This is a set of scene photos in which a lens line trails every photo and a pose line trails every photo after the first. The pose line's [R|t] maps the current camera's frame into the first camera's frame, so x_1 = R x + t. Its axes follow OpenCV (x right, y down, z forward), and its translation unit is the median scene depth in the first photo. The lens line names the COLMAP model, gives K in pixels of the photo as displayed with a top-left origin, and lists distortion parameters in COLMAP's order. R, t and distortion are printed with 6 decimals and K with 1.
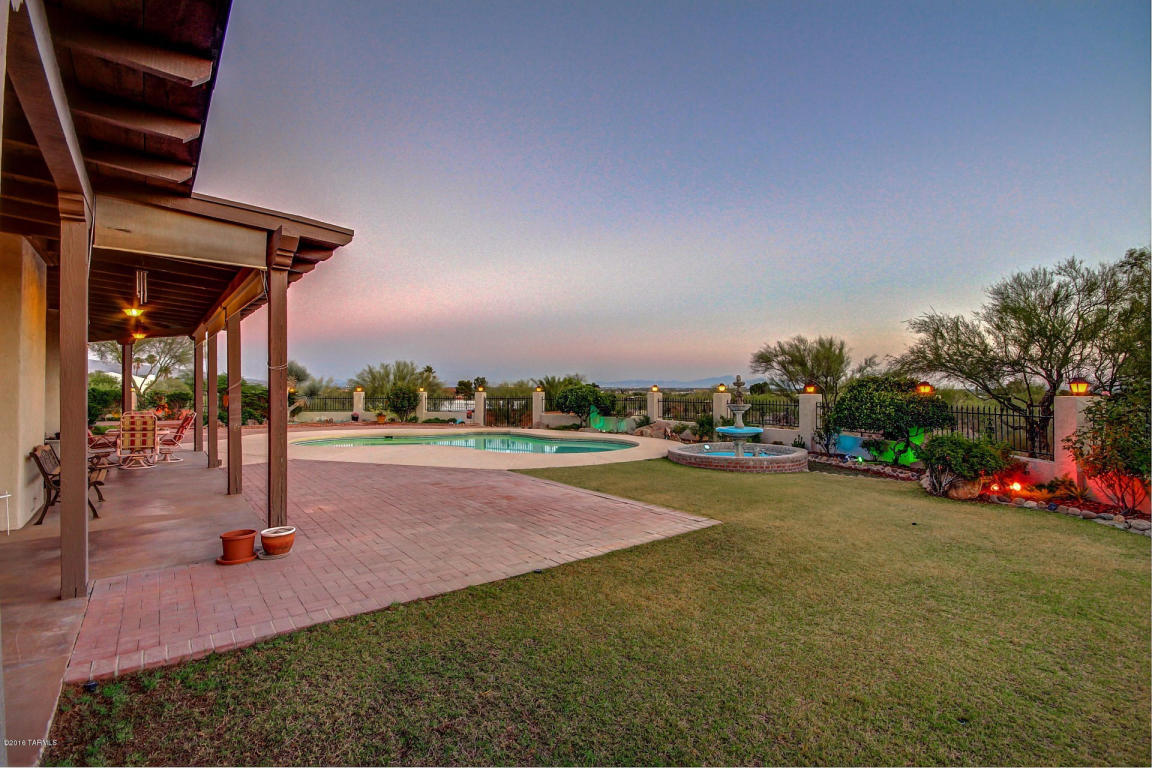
lens RADIAL K [[538.1, 0, 581.6], [0, 538.1, 385.6], [0, 0, 1]] dist [-0.001450, -0.000516]
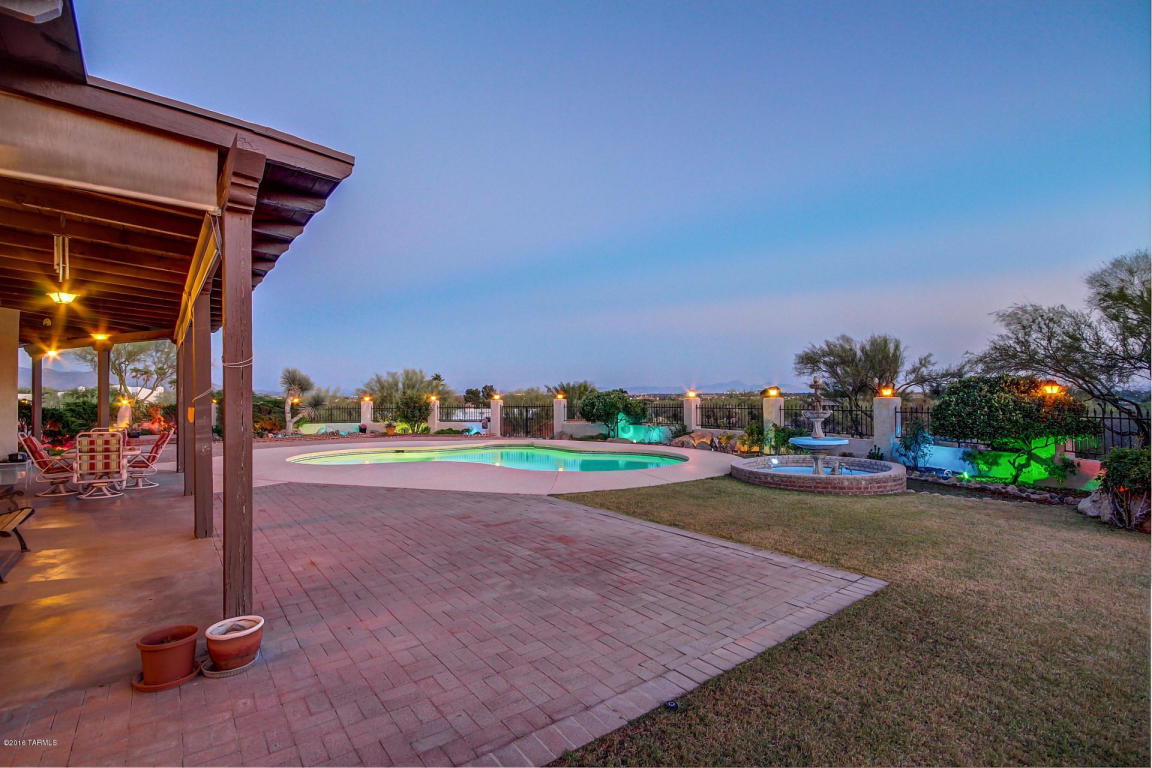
lens RADIAL K [[538.8, 0, 579.6], [0, 538.8, 387.8], [0, 0, 1]] dist [-0.000409, -0.000123]
pose [[0.999781, -0.012530, -0.016762, -0.047905], [0.012380, 0.999882, -0.009043, 0.001720], [0.016874, 0.008833, 0.999819, 0.119493]]
